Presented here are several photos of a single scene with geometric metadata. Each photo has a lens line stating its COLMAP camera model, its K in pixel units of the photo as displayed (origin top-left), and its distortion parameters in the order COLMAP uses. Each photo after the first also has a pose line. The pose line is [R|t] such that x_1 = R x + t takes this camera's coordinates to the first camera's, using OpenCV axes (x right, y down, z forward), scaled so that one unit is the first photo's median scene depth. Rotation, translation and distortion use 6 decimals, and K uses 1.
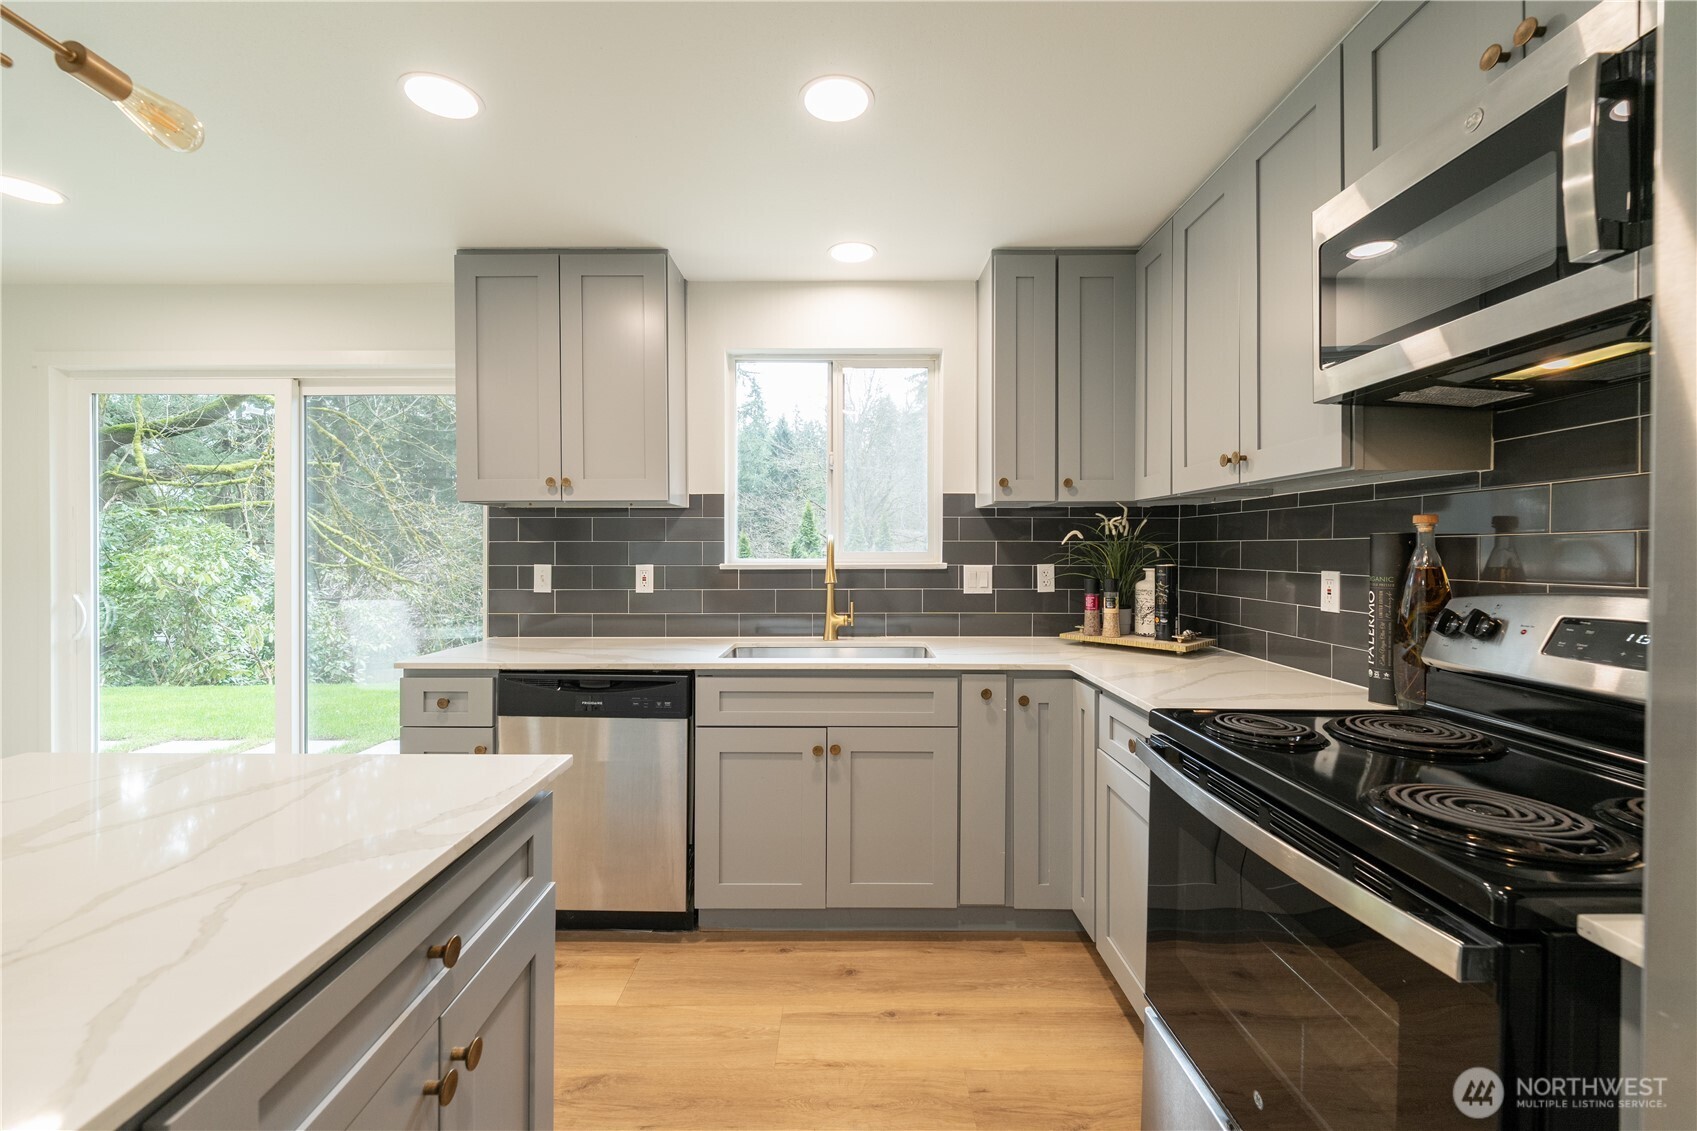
lens RADIAL K [[689.3, 0, 847.1], [0, 689.3, 552.5], [0, 0, 1]] dist [0.002161, -0.002430]
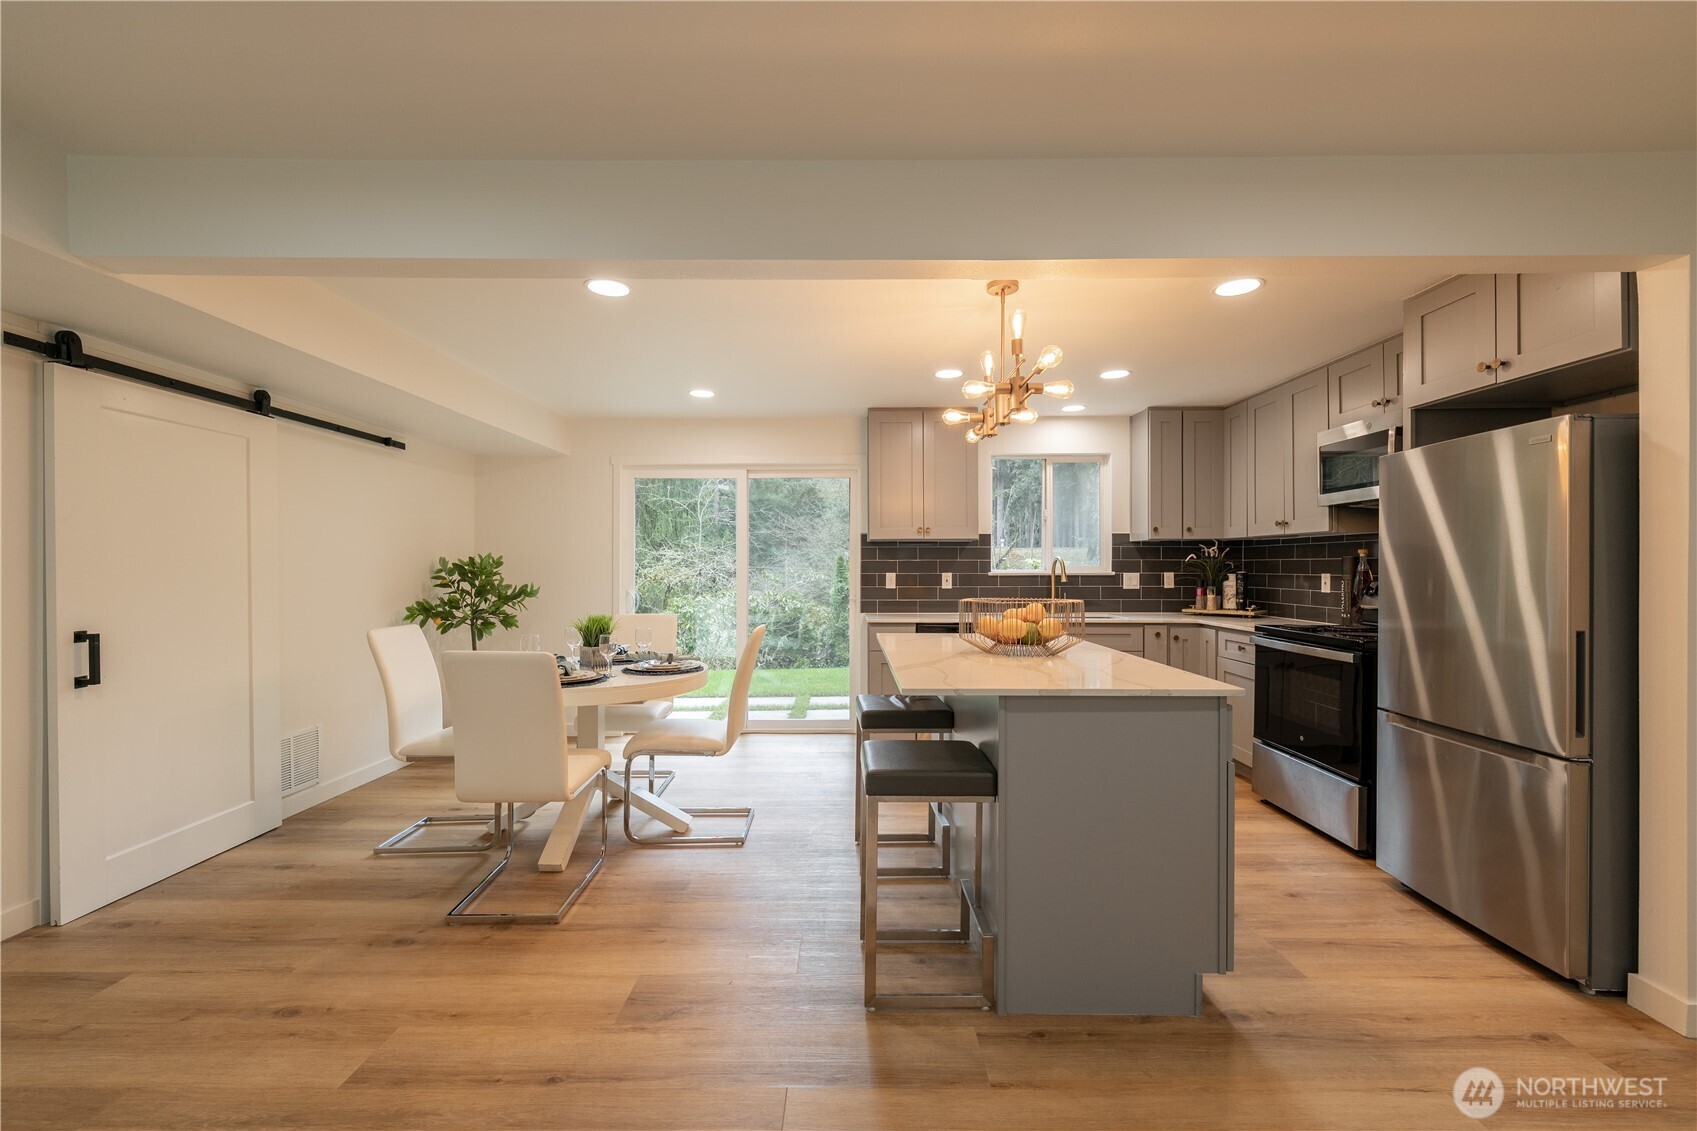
lens RADIAL K [[689.3, 0, 850.8], [0, 689.3, 565.9], [0, 0, 1]] dist [0.002161, -0.002430]
pose [[0.999999, -0.000887, -0.000834, -0.612389], [0.000881, 0.999977, -0.006753, 0.012344], [0.000840, 0.006752, 0.999977, -0.905892]]
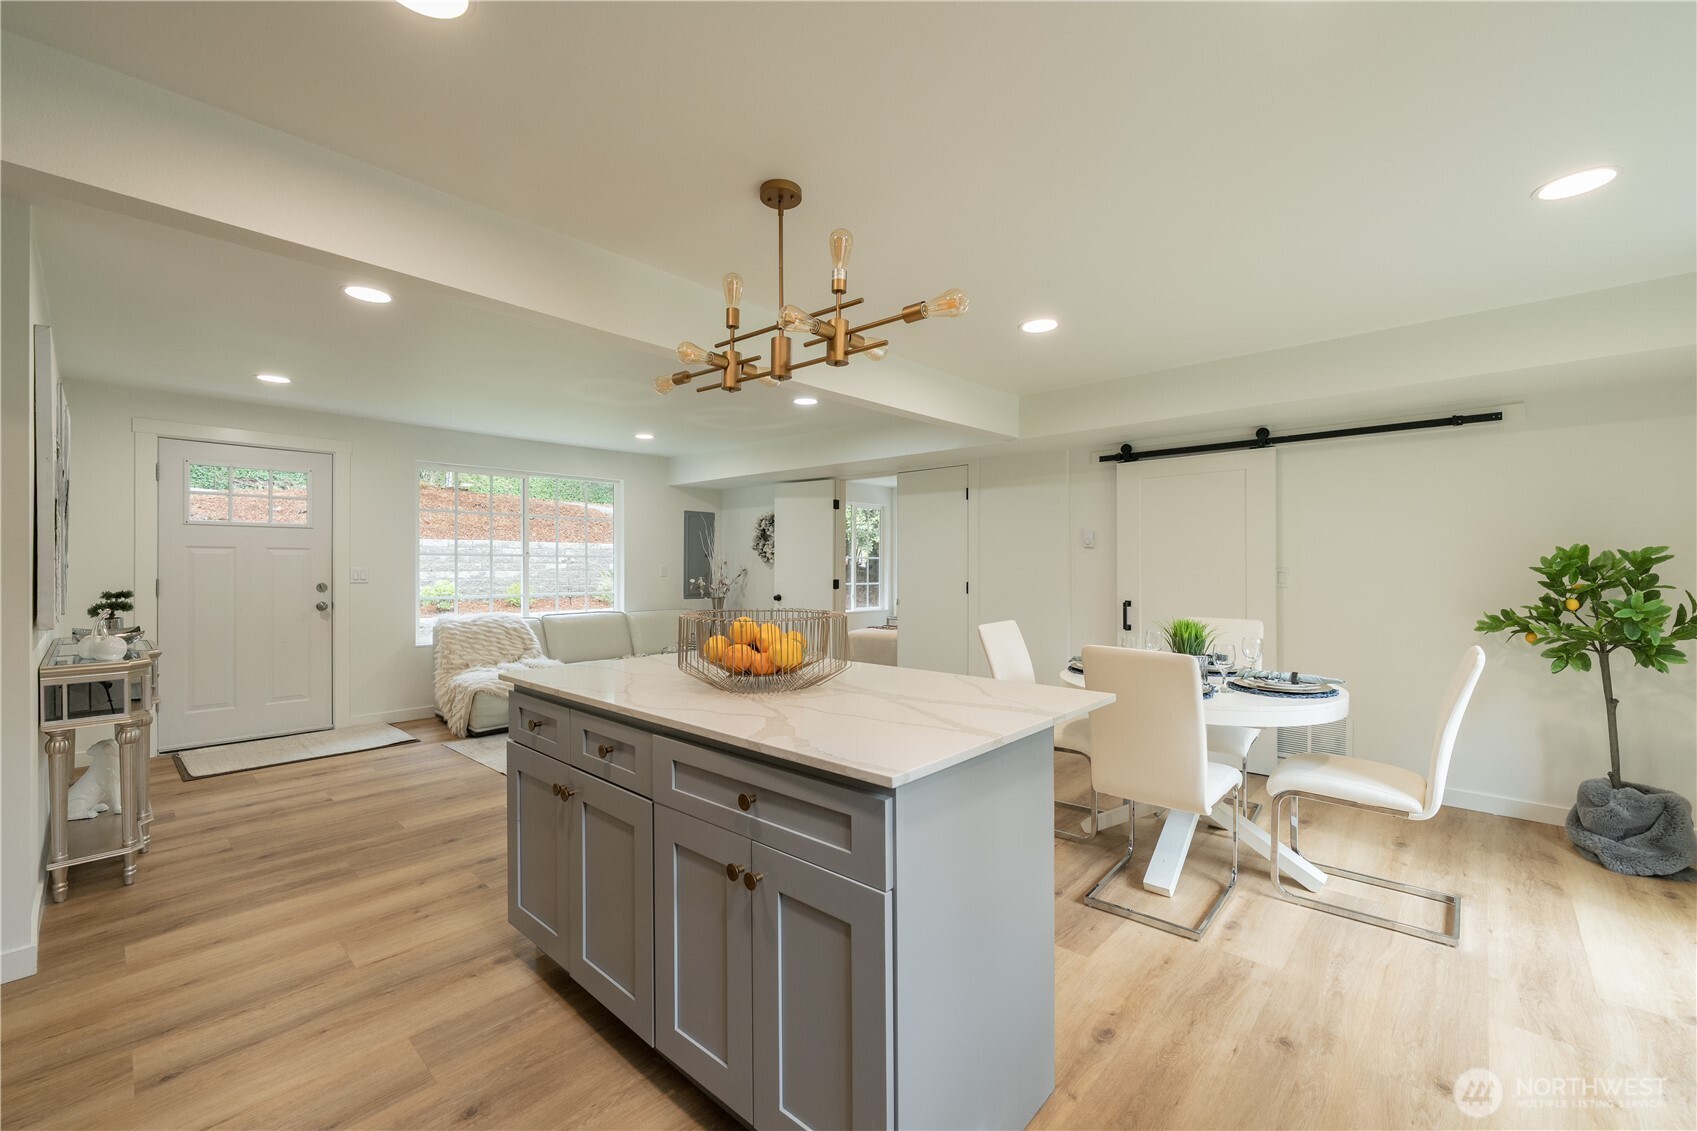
lens RADIAL K [[689.3, 0, 845.8], [0, 689.3, 554.7], [0, 0, 1]] dist [0.002161, -0.002430]
pose [[-0.684269, -0.013975, -0.729096, 0.151902], [-0.000786, 0.999830, -0.018426, 0.008811], [0.729229, -0.012036, -0.684164, 0.753627]]
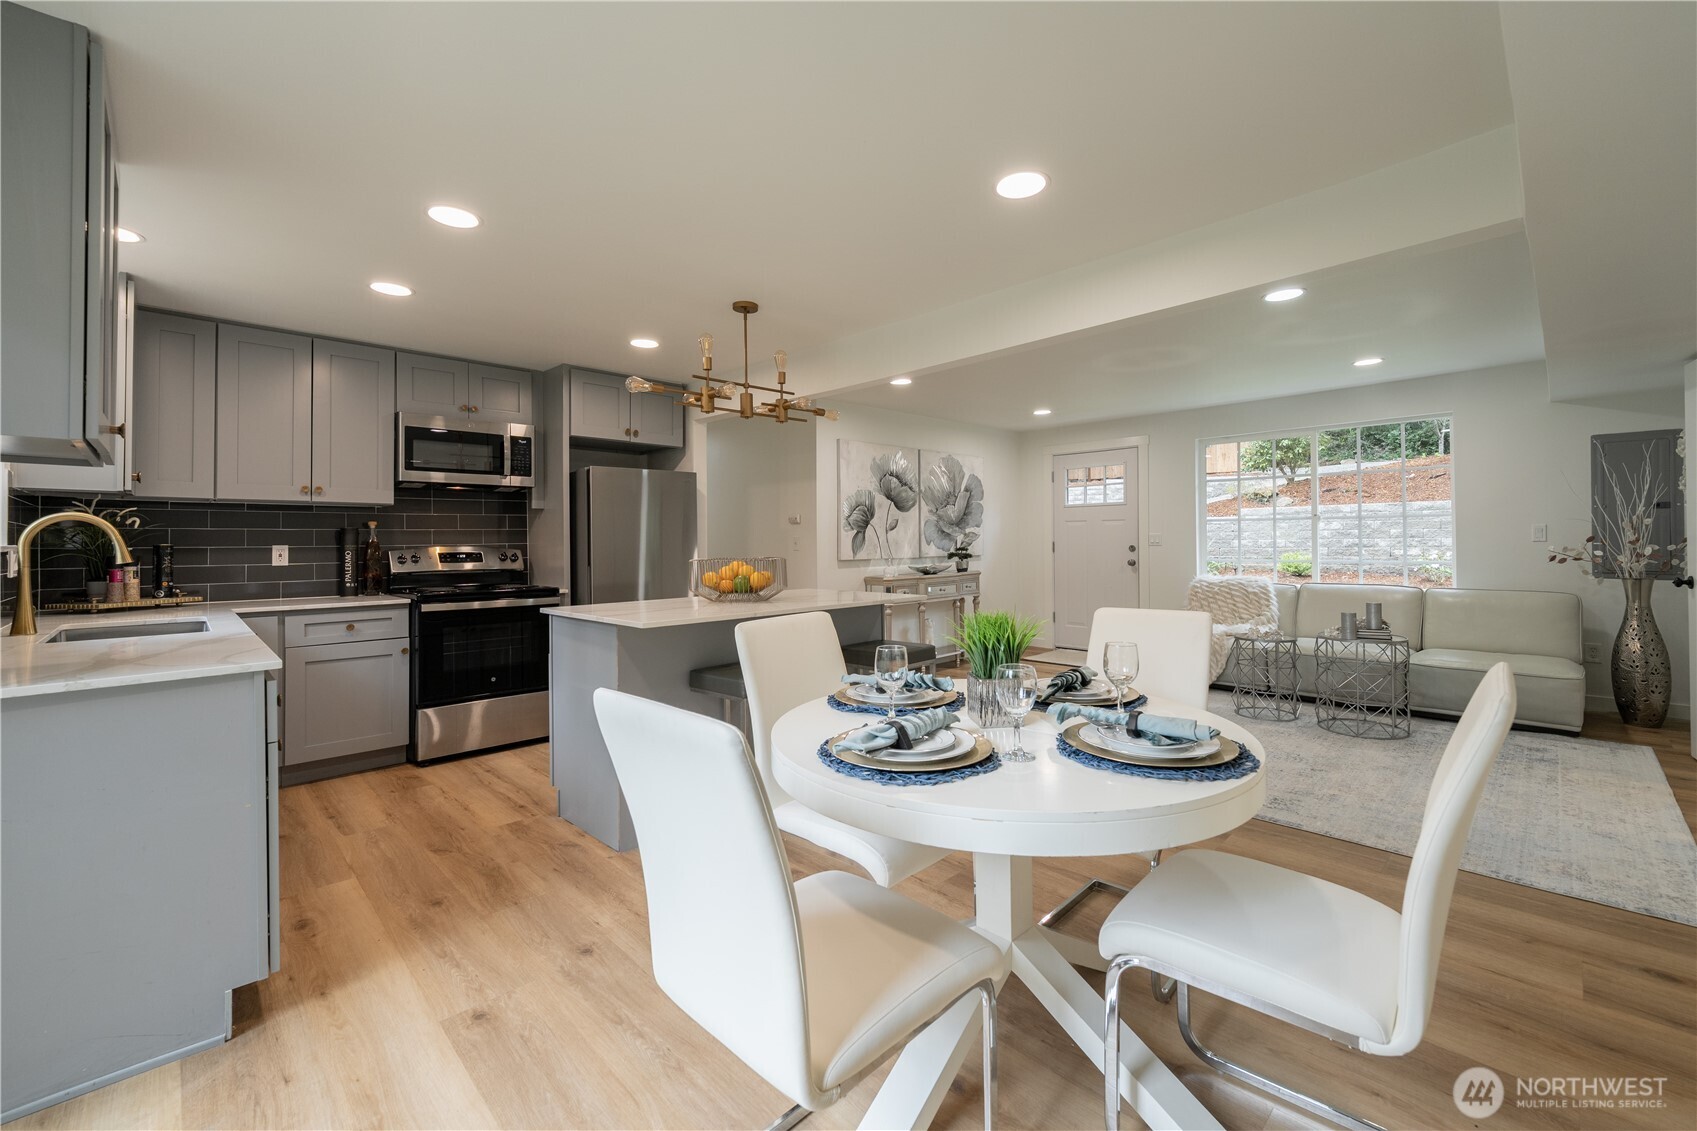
lens RADIAL K [[689.3, 0, 841.7], [0, 689.3, 532.1], [0, 0, 1]] dist [0.002161, -0.002430]
pose [[-0.683762, 0.016212, 0.729525, -1.467857], [0.011363, 0.999869, -0.011569, 0.024166], [-0.729616, 0.000379, -0.683857, 0.921886]]
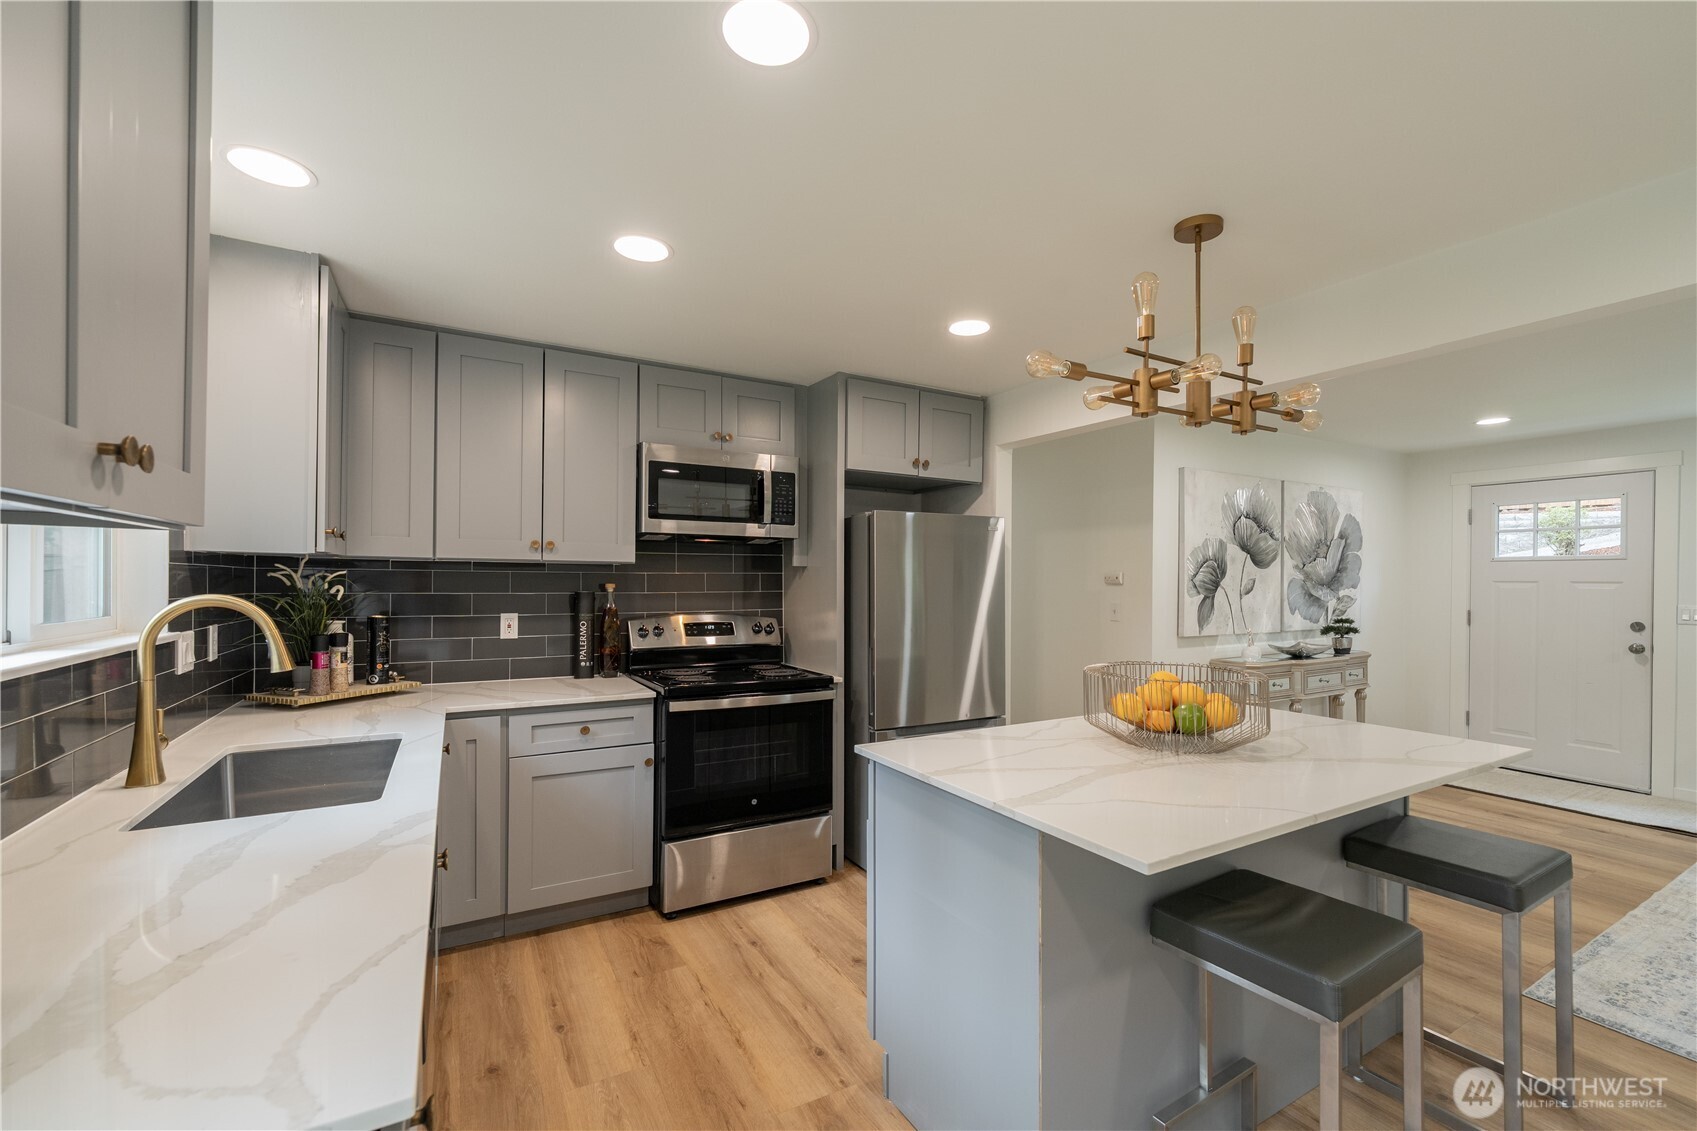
lens RADIAL K [[689.3, 0, 846.8], [0, 689.3, 577.5], [0, 0, 1]] dist [0.002161, -0.002430]
pose [[-0.478277, -0.000461, 0.878209, -0.848362], [-0.004373, 0.999989, -0.001857, -0.044071], [-0.878198, -0.004728, -0.478273, 0.842344]]
